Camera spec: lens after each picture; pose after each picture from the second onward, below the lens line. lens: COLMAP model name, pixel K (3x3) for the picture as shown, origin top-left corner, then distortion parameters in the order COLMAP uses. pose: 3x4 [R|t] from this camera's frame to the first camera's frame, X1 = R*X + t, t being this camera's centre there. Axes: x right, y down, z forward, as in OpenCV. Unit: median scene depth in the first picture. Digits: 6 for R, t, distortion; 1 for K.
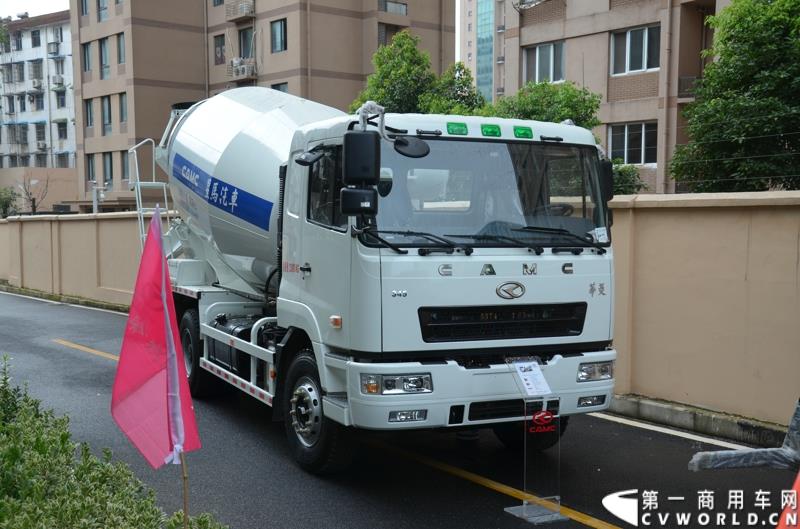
lens RADIAL K [[992.7, 0, 400.5], [0, 992.7, 281.8], [0, 0, 1]] dist [0.002940, 0.578894]
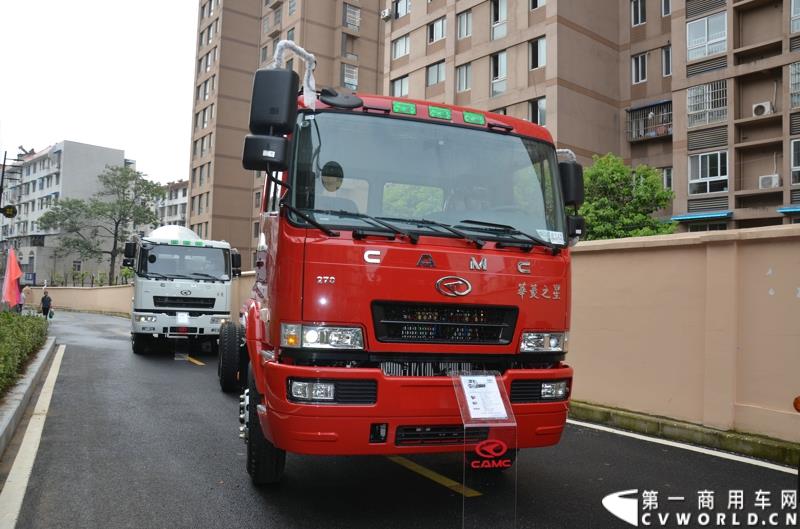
lens RADIAL K [[626.7, 0, 405.9], [0, 626.7, 269.0], [0, 0, 1]] dist [-0.160382, 0.131536]
pose [[0.999404, 0.022707, -0.025992, 0.649790], [-0.025462, 0.993485, -0.111080, 0.101271], [0.023300, 0.111676, 0.993472, -0.717844]]
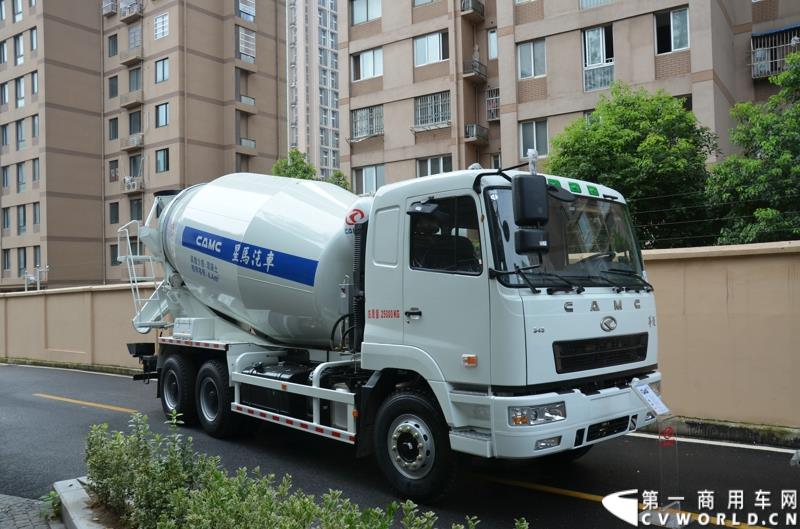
lens RADIAL K [[676.6, 0, 401.7], [0, 676.6, 279.0], [0, 0, 1]] dist [-0.140278, 0.183404]
pose [[0.963057, -0.019943, 0.268560, -0.243050], [0.042908, 0.995878, -0.079915, 0.006333], [-0.265859, 0.088485, 0.959942, 0.238501]]
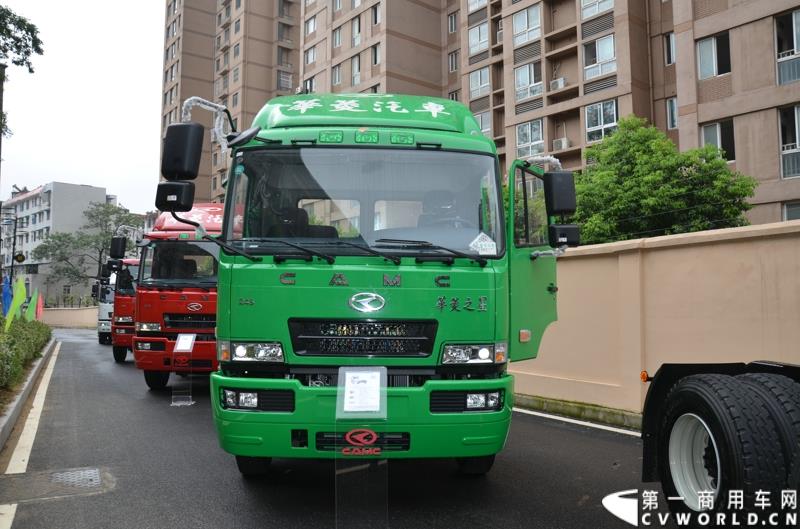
lens RADIAL K [[624.7, 0, 406.1], [0, 624.7, 269.6], [0, 0, 1]] dist [-0.162084, 0.130245]
pose [[0.999919, -0.007160, -0.010545, 1.366022], [0.005757, 0.991809, -0.127603, 0.182337], [0.011372, 0.127532, 0.991769, -1.952747]]
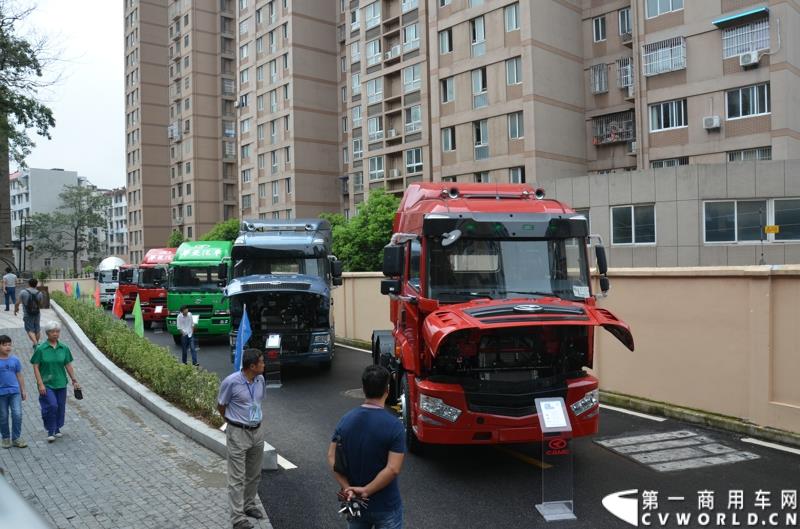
lens RADIAL K [[624.7, 0, 406.1], [0, 624.7, 269.6], [0, 0, 1]] dist [-0.162084, 0.130245]
pose [[0.998785, -0.028705, 0.040047, 1.938134], [0.030830, 0.998092, -0.053488, 0.174563], [-0.038435, 0.054658, 0.997765, -3.566258]]
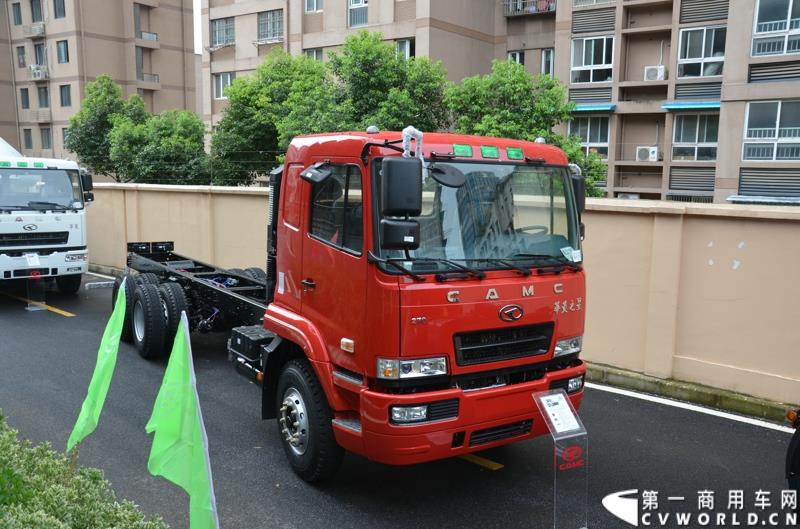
lens RADIAL K [[743.6, 0, 404.9], [0, 743.6, 274.6], [0, 0, 1]] dist [-0.104111, 0.244368]
pose [[0.971411, -0.025050, 0.236081, 0.457104], [0.006958, 0.996995, 0.077157, -0.006990], [-0.237304, -0.073308, 0.968665, -0.845169]]
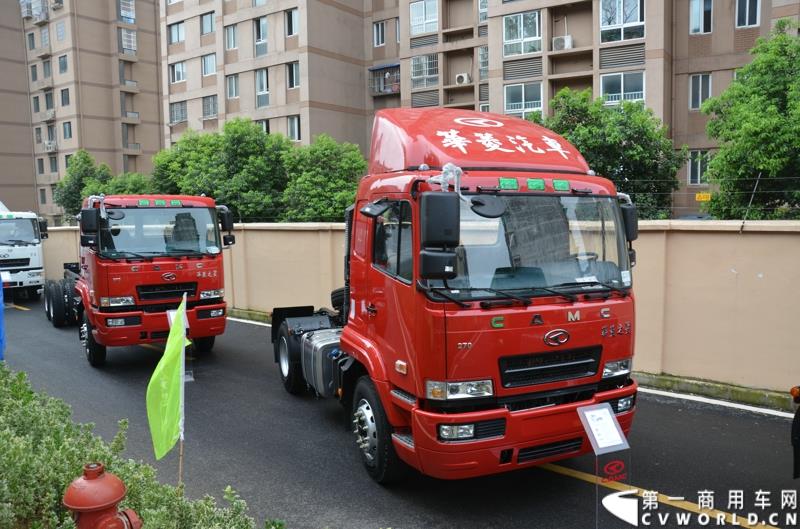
lens RADIAL K [[642.5, 0, 398.2], [0, 642.5, 273.2], [0, 0, 1]] dist [-0.187702, 0.179954]
pose [[0.964064, -0.046122, 0.261634, 0.763292], [0.038003, 0.998629, 0.036010, 0.039300], [-0.262936, -0.024773, 0.964495, -1.413463]]
